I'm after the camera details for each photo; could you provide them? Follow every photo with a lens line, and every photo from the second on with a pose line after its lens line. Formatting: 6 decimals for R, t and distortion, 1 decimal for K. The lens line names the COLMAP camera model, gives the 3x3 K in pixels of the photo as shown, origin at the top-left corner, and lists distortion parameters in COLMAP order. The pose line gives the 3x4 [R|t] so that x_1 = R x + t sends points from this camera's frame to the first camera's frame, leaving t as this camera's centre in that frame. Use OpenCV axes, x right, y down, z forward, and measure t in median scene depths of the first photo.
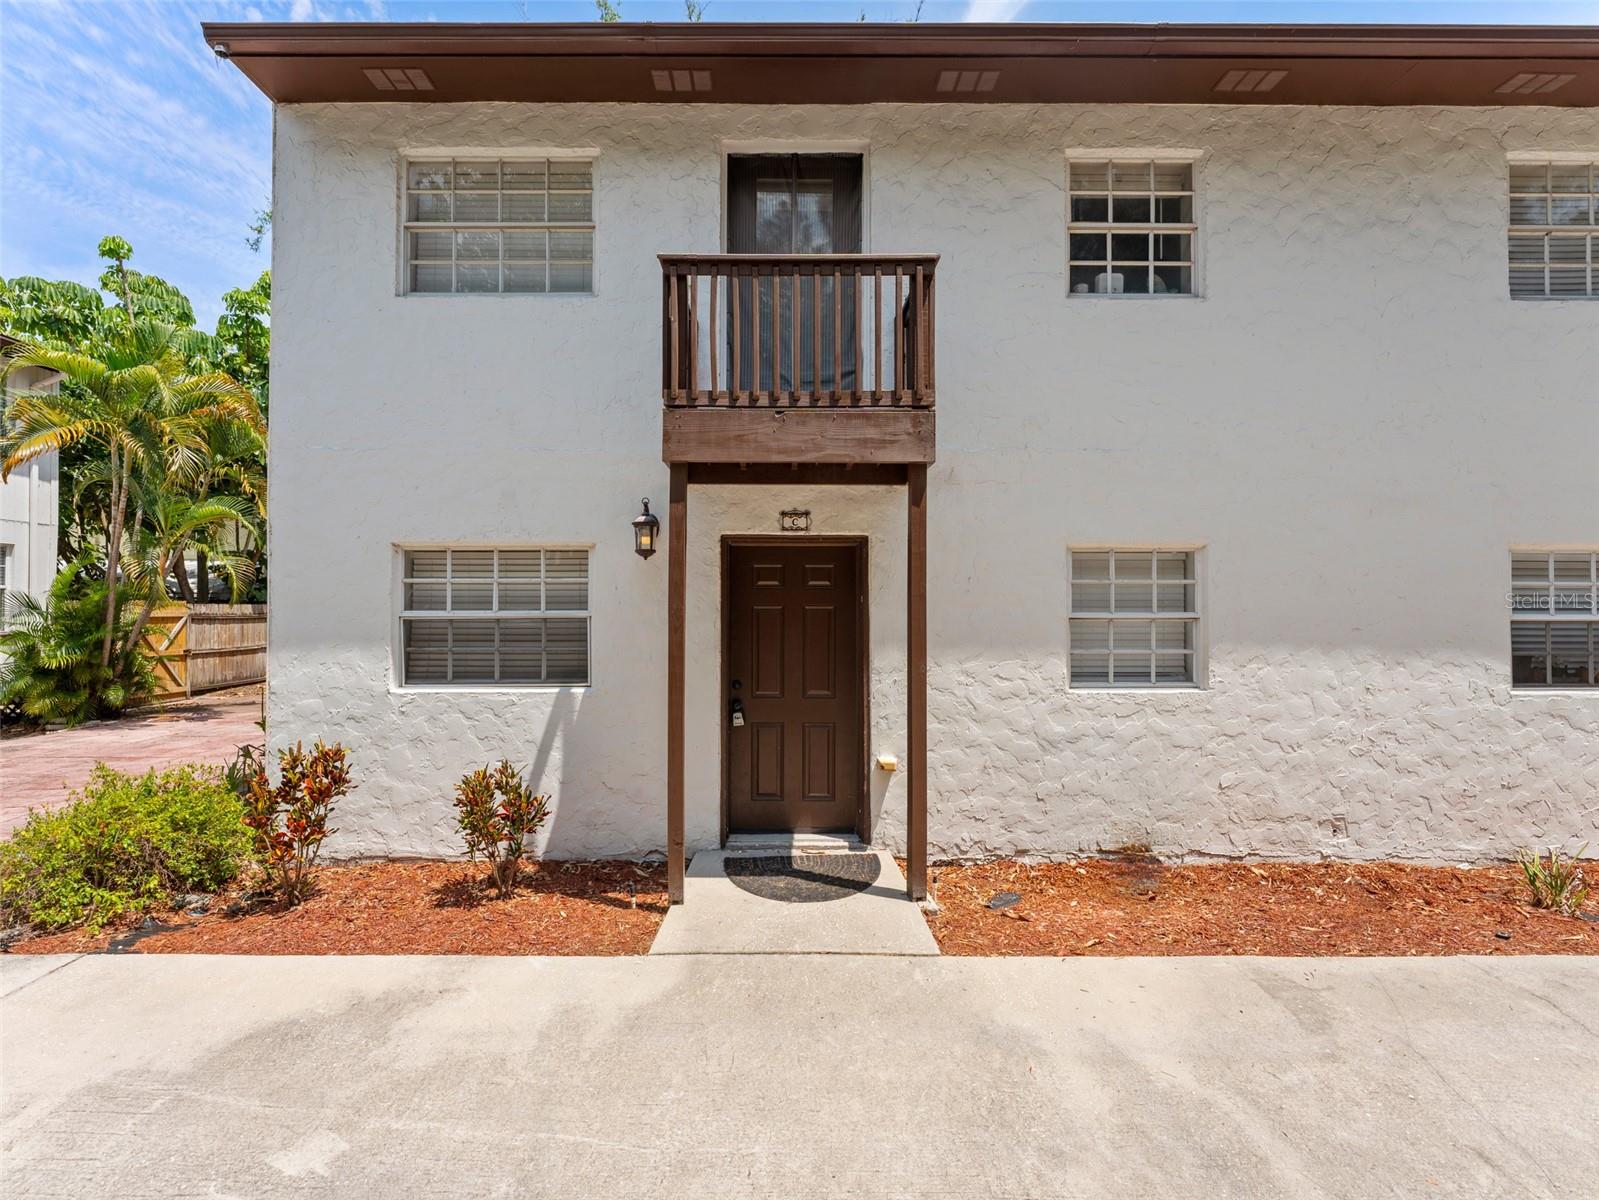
lens RADIAL K [[714.6, 0, 795.9], [0, 714.6, 606.6], [0, 0, 1]] dist [-0.001790, -0.000569]
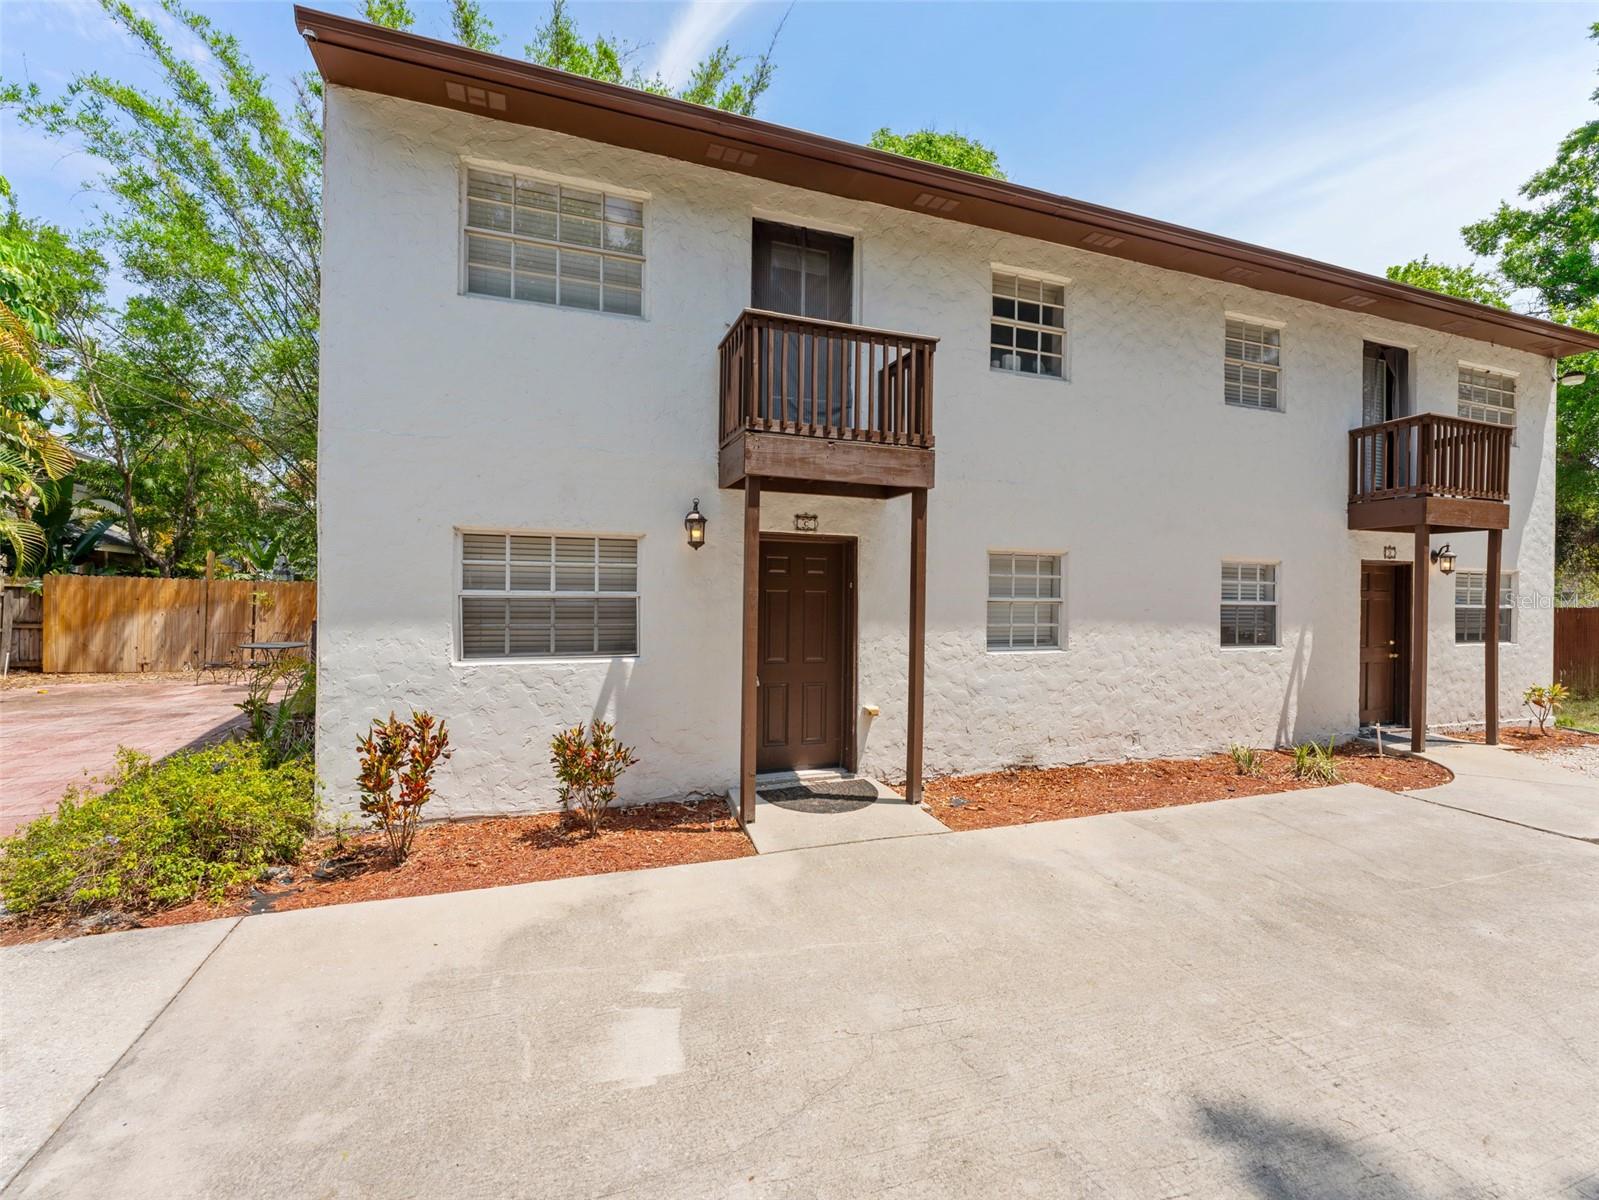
lens RADIAL K [[714.6, 0, 796.5], [0, 714.6, 606.4], [0, 0, 1]] dist [-0.001790, -0.000569]
pose [[0.939252, 0.004827, 0.343194, -0.450202], [-0.011475, 0.999784, 0.017344, 0.006205], [-0.343036, -0.020229, 0.939104, -0.185065]]
